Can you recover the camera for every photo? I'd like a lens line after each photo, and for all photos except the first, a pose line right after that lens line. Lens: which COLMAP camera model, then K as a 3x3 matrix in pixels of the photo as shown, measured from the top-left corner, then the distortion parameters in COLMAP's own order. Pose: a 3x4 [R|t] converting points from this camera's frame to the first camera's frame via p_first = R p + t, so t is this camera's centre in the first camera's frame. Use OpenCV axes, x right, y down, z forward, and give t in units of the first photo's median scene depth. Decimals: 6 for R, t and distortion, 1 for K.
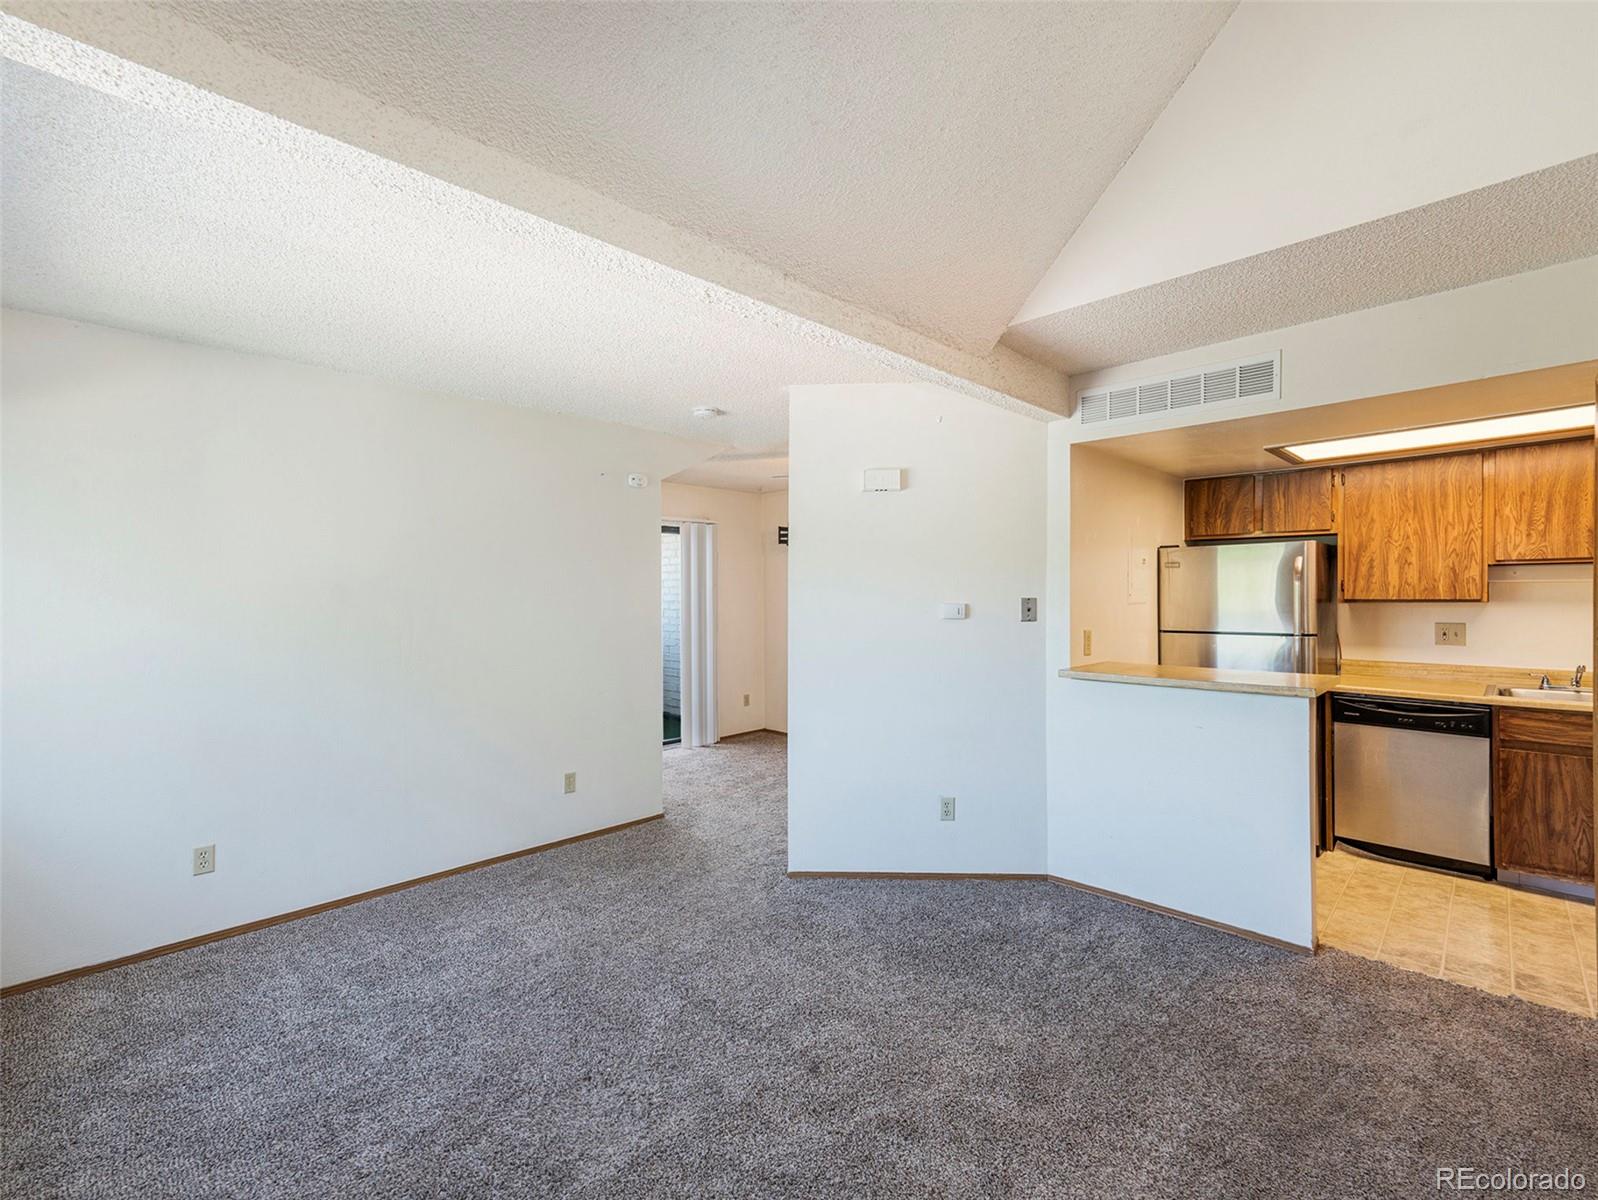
lens RADIAL K [[726.1, 0, 792.6], [0, 726.1, 595.2], [0, 0, 1]] dist [0.004054, 0.000519]
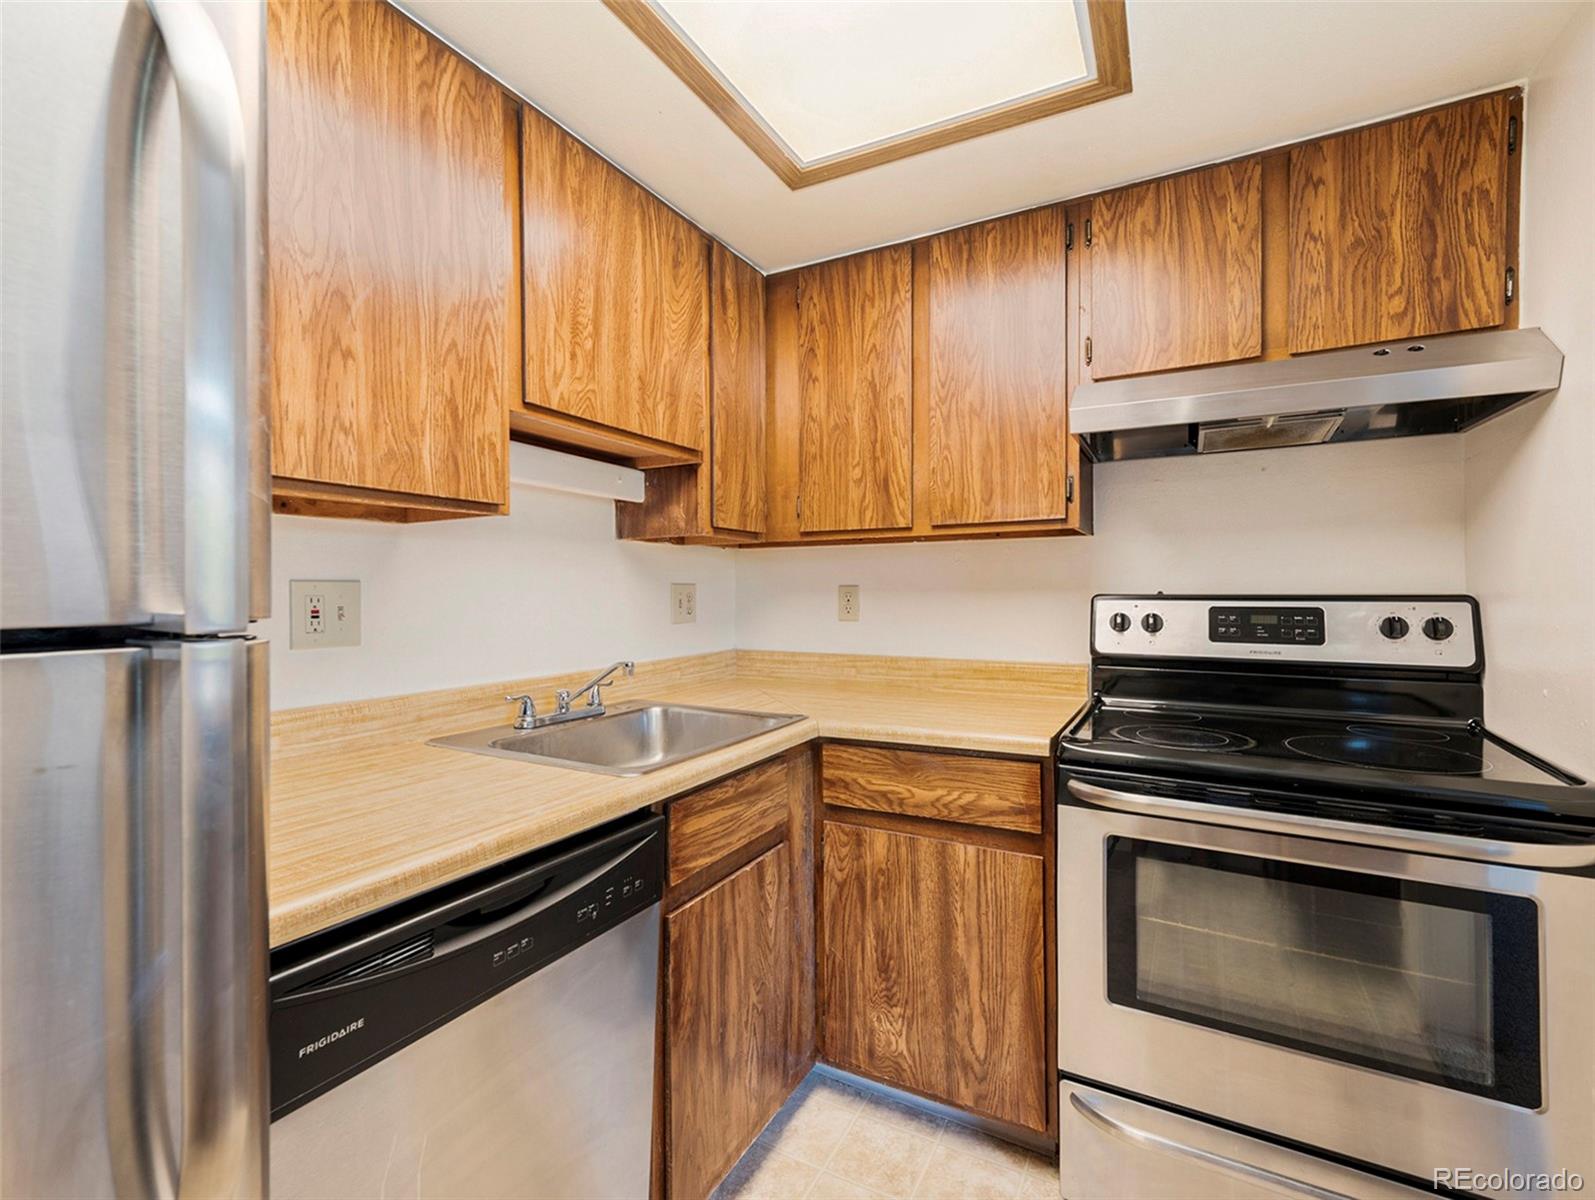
lens RADIAL K [[724.7, 0, 791.1], [0, 724.7, 595.2], [0, 0, 1]] dist [0.004054, 0.000519]
pose [[-0.304337, 0.006685, 0.952541, 0.585970], [0.006519, 0.999967, -0.004935, 0.053305], [-0.952542, 0.004708, -0.304370, 1.003864]]
